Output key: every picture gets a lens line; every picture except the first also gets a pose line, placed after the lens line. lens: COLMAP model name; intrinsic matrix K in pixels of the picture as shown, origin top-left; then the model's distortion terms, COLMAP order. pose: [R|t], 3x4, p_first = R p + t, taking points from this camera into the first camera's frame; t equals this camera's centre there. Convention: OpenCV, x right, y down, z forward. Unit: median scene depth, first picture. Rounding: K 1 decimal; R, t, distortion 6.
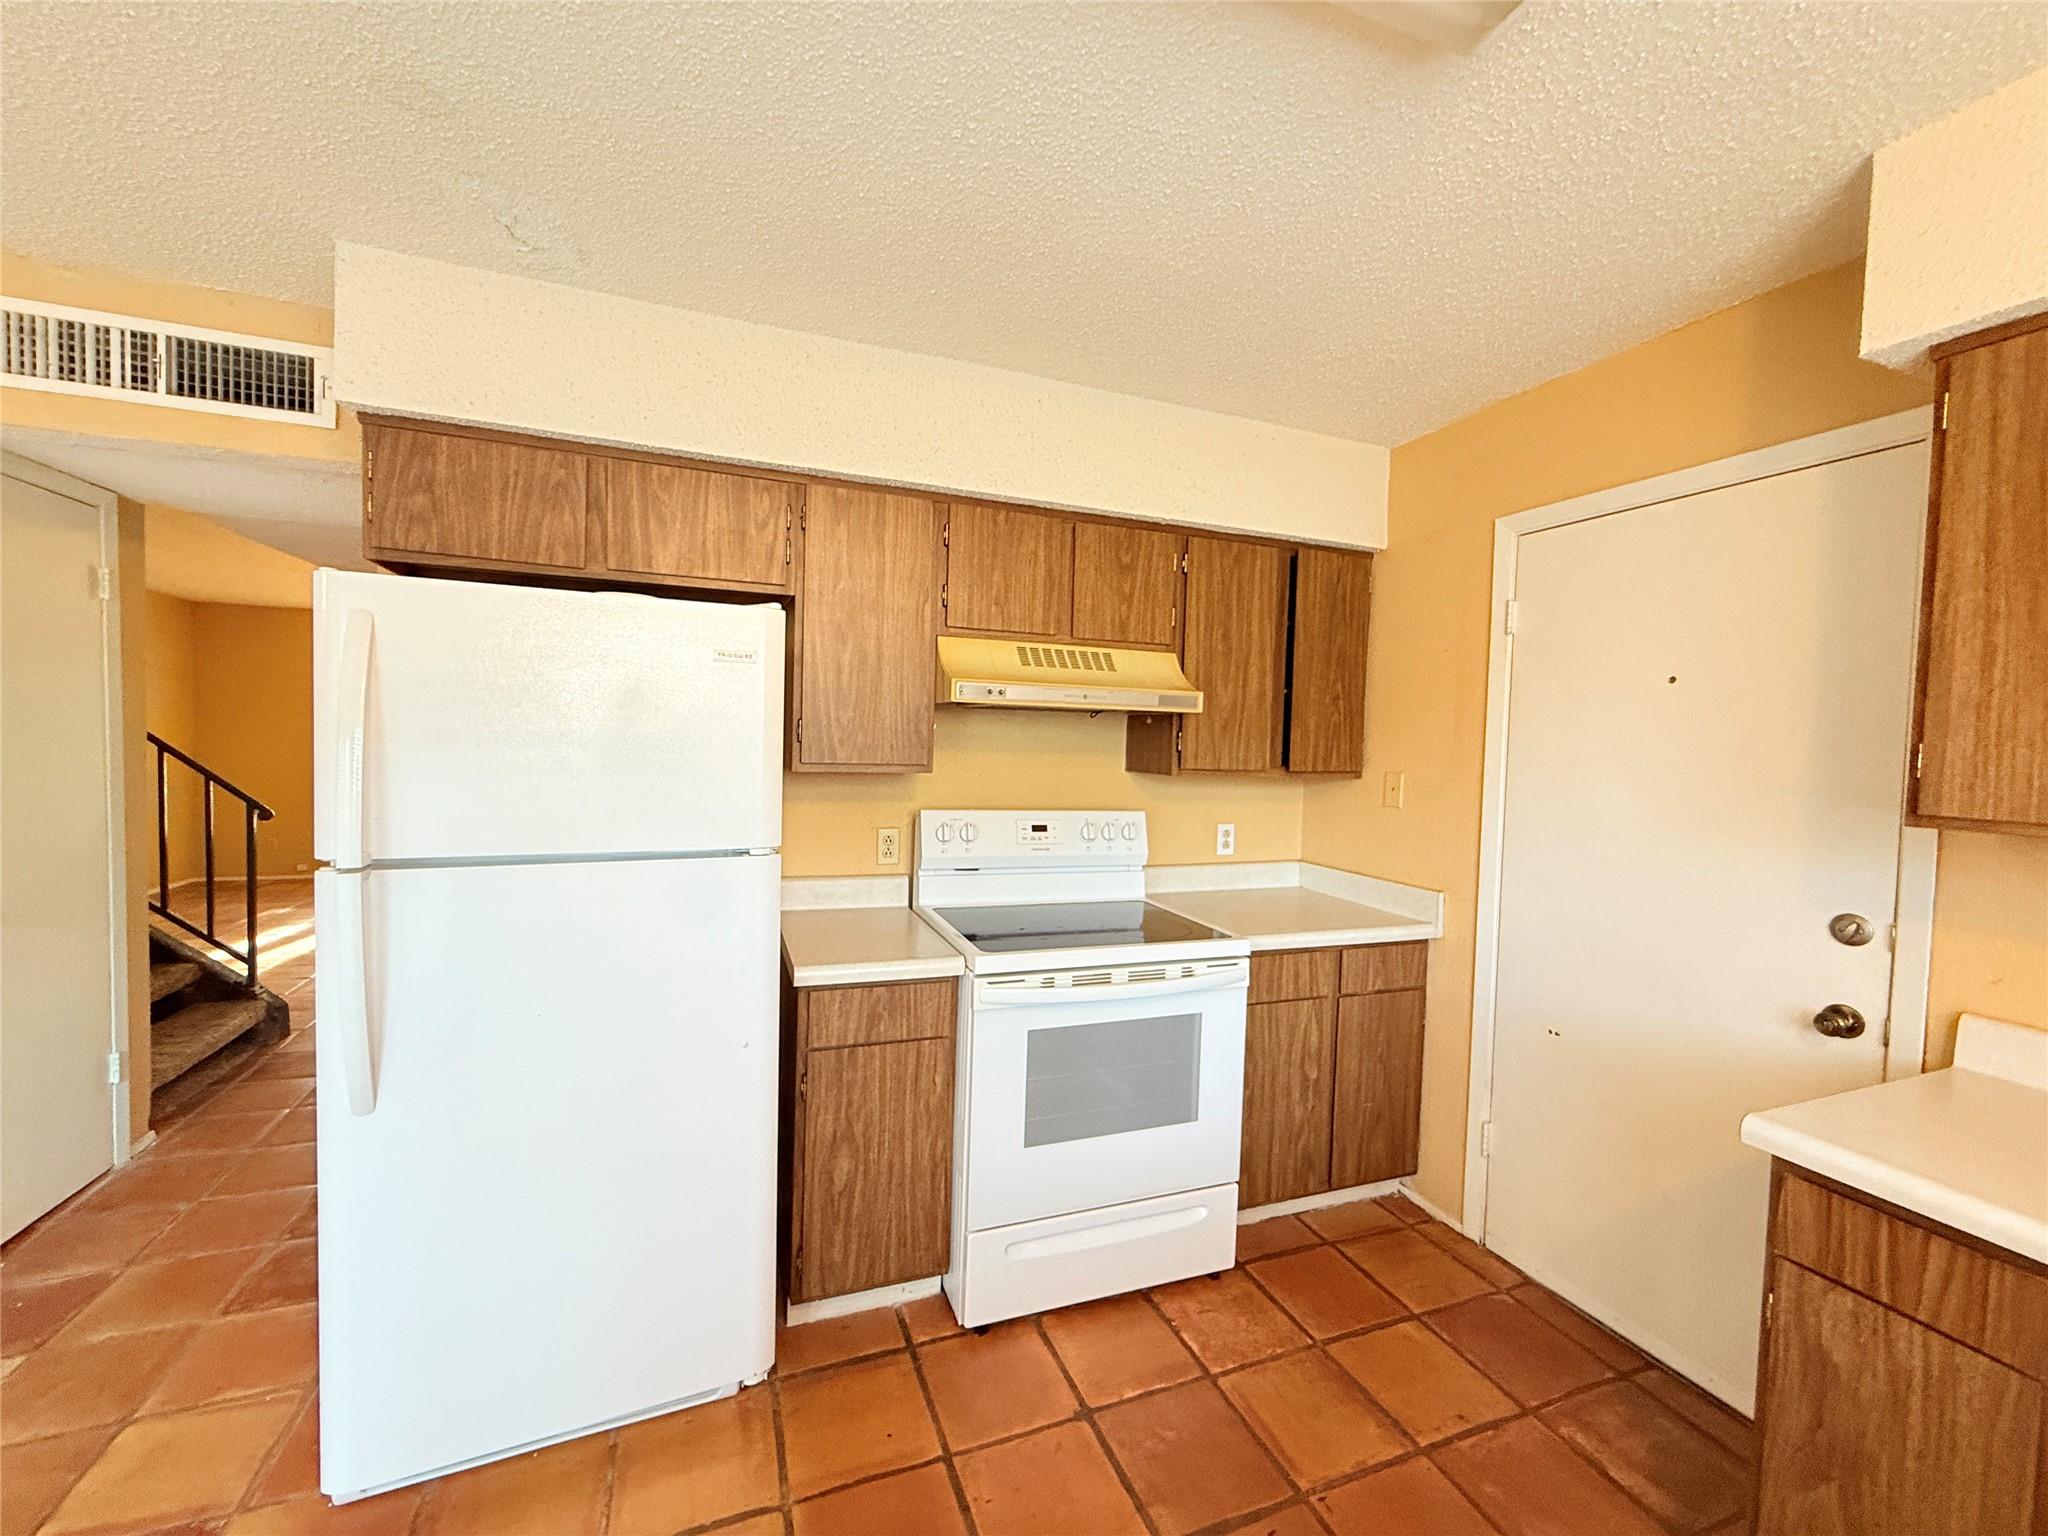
lens RADIAL K [[809.4, 0, 1020.8], [0, 809.4, 769.7], [0, 0, 1]] dist [-0.001230, 0.000034]
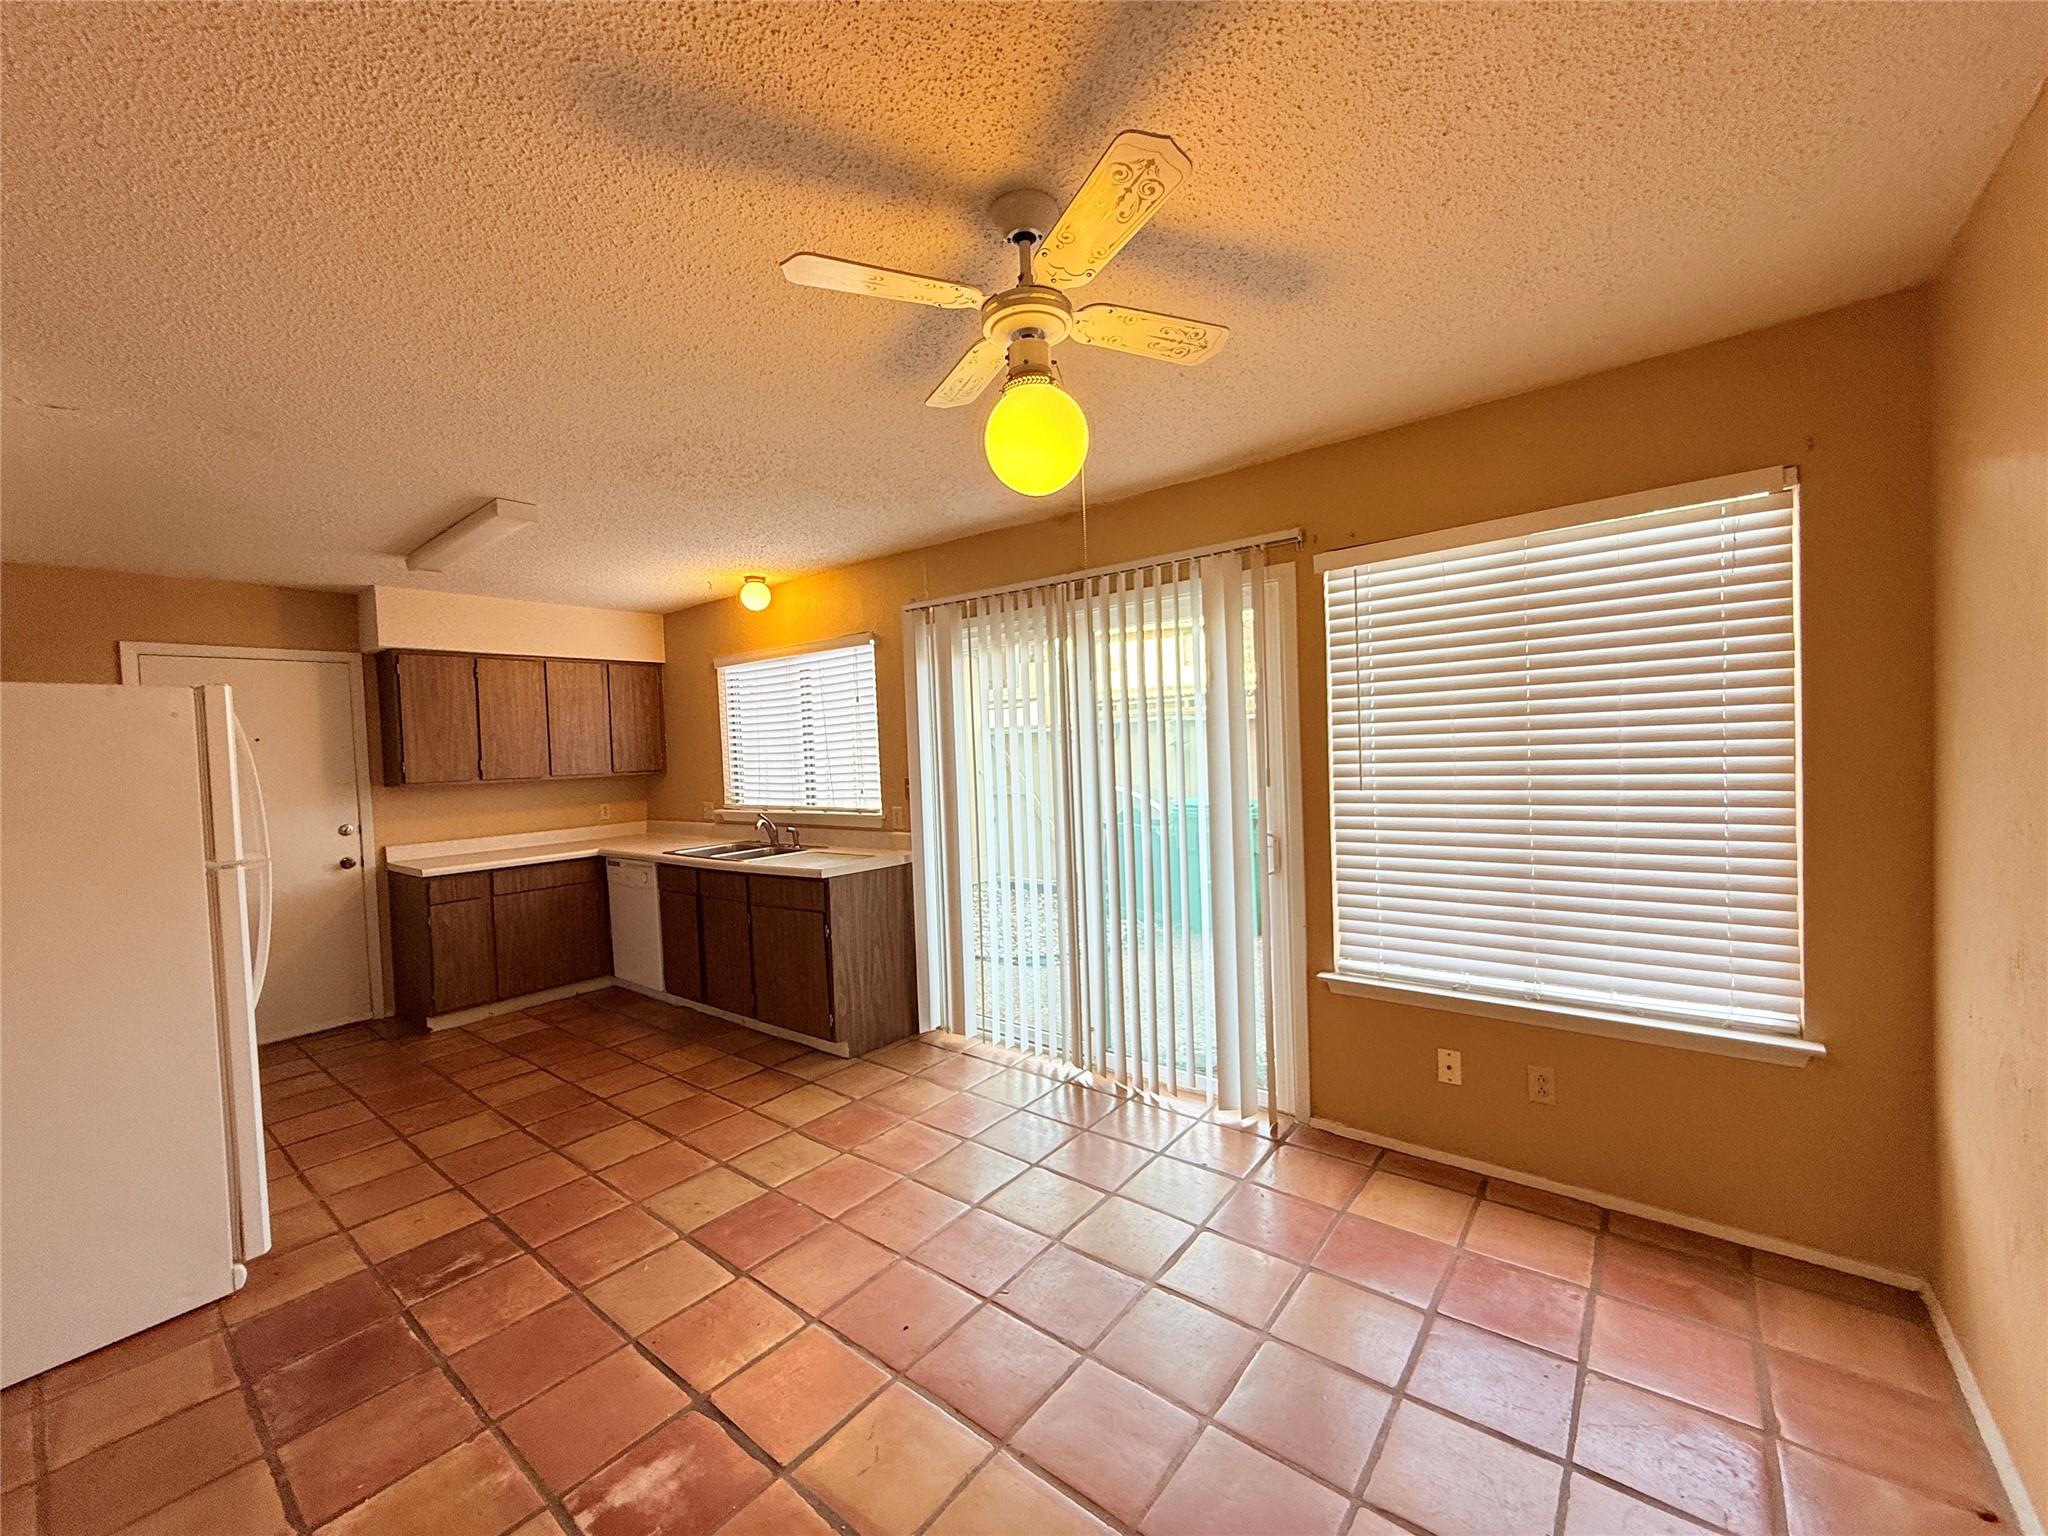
lens RADIAL K [[815.7, 0, 1017.2], [0, 815.7, 770.3], [0, 0, 1]] dist [-0.001154, 0.000070]
pose [[-0.501383, -0.035351, 0.864503, -2.329276], [0.059844, 0.995355, 0.075409, -0.076195], [-0.863154, 0.089544, -0.496938, 0.331236]]
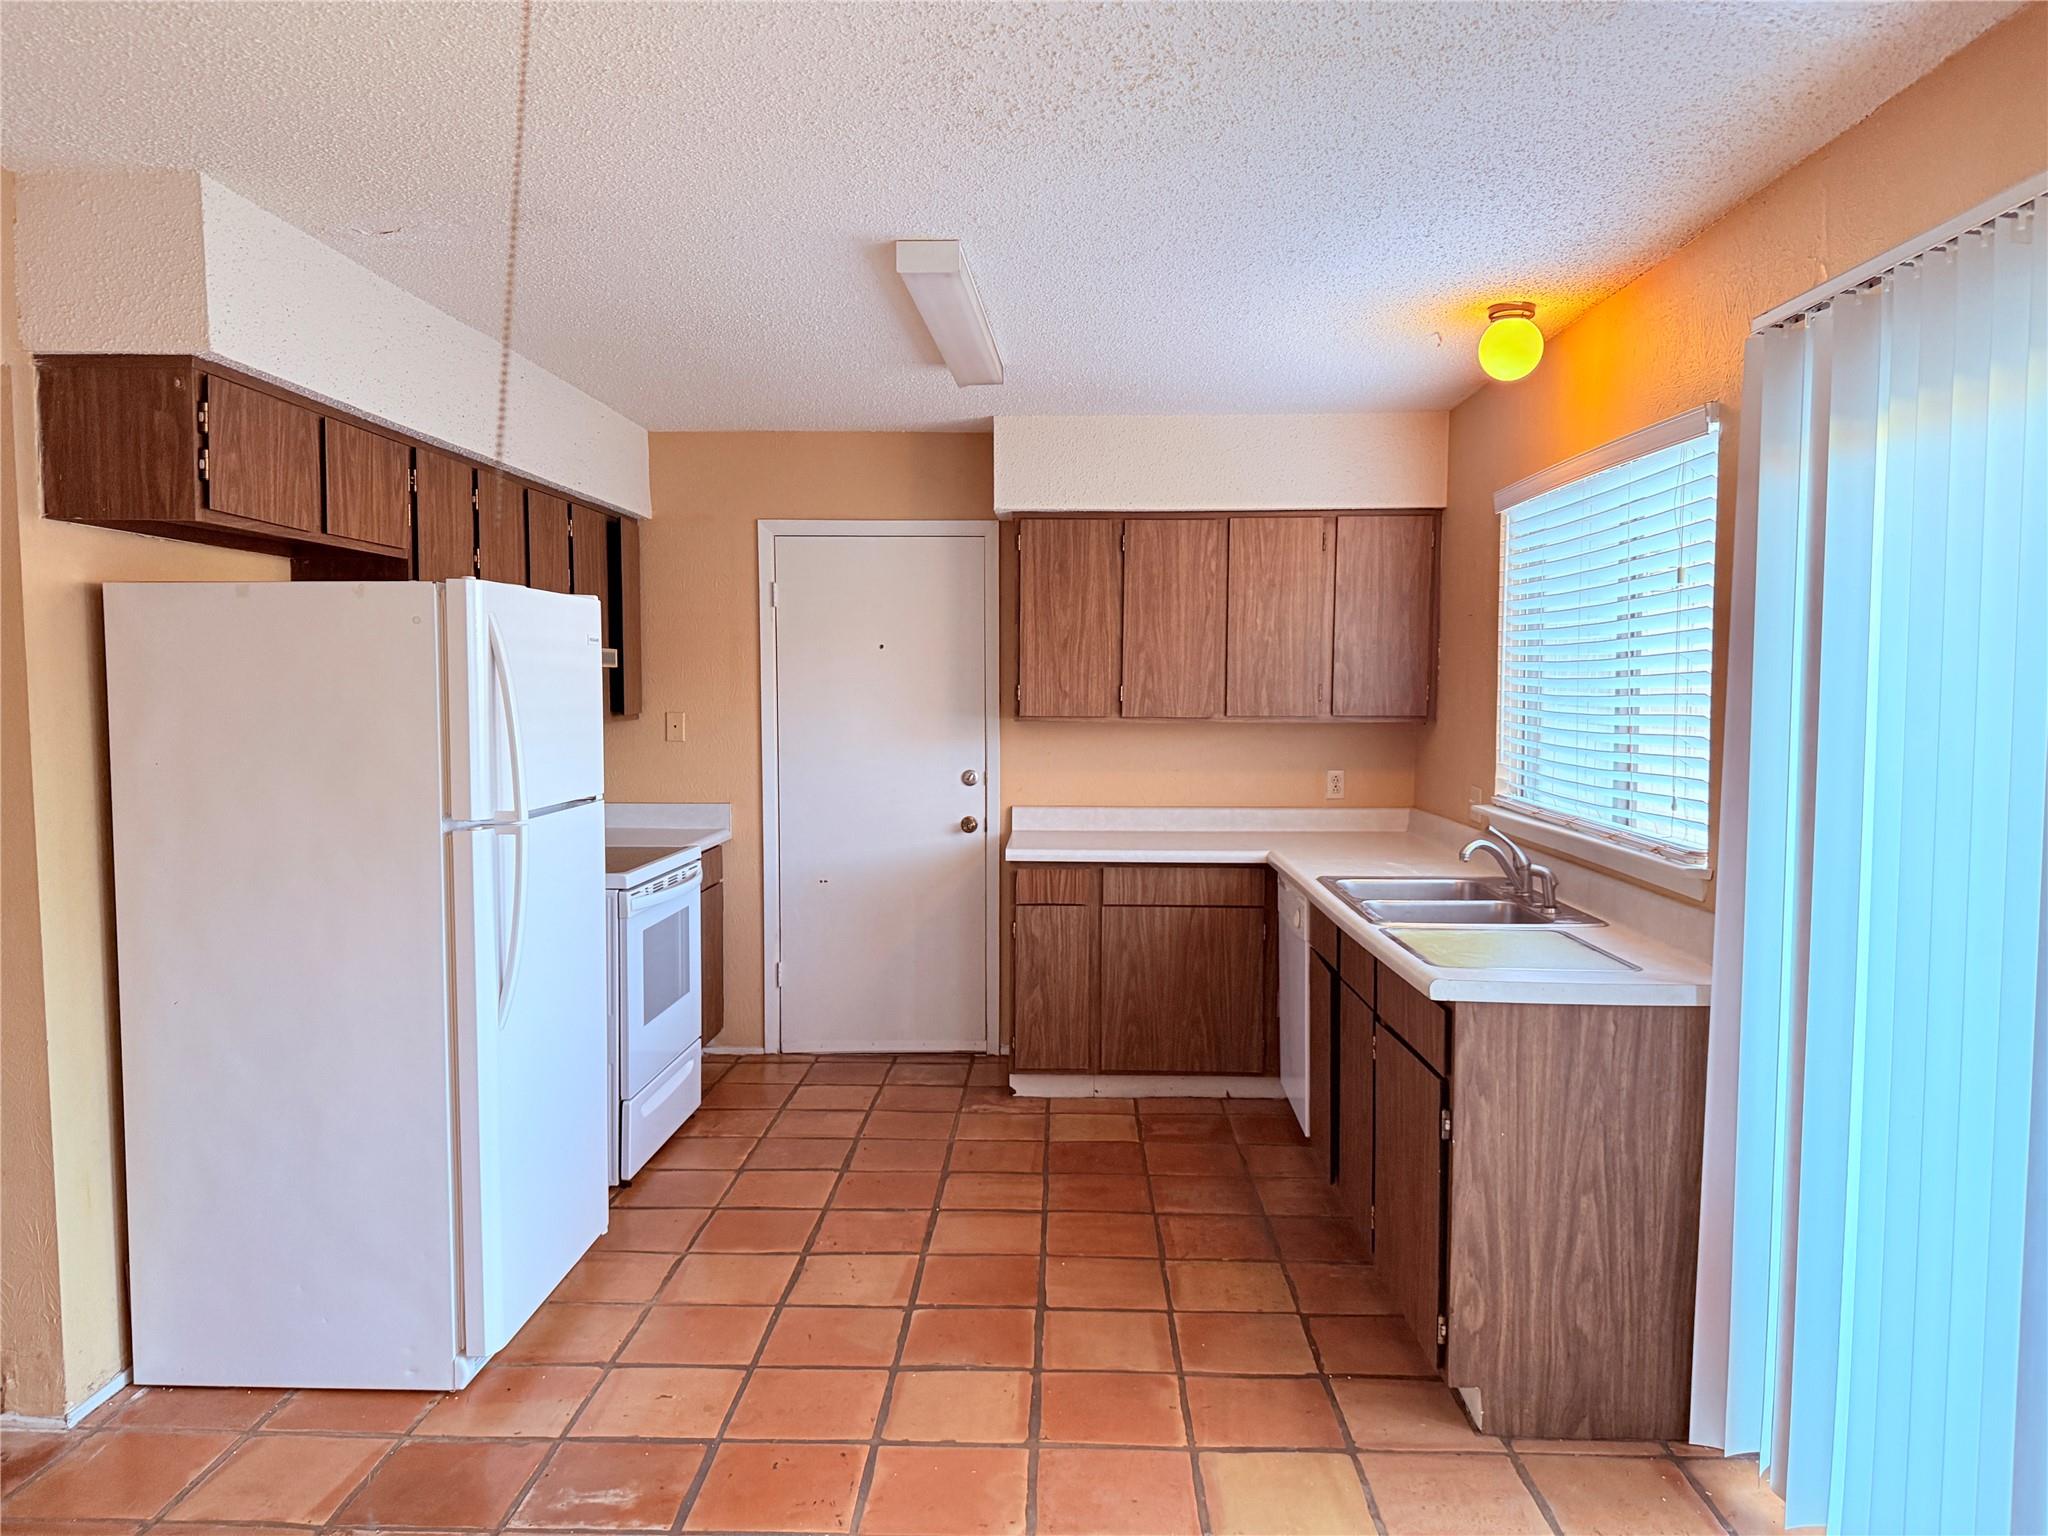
lens RADIAL K [[1429.7, 0, 1037.1], [0, 1429.7, 771.5], [0, 0, 1]] dist [0.125717, -0.223589]
pose [[0.380768, -0.086175, 0.920646, -1.904007], [0.046374, 0.996175, 0.074065, -0.062014], [-0.923507, 0.014492, 0.383307, -0.442074]]
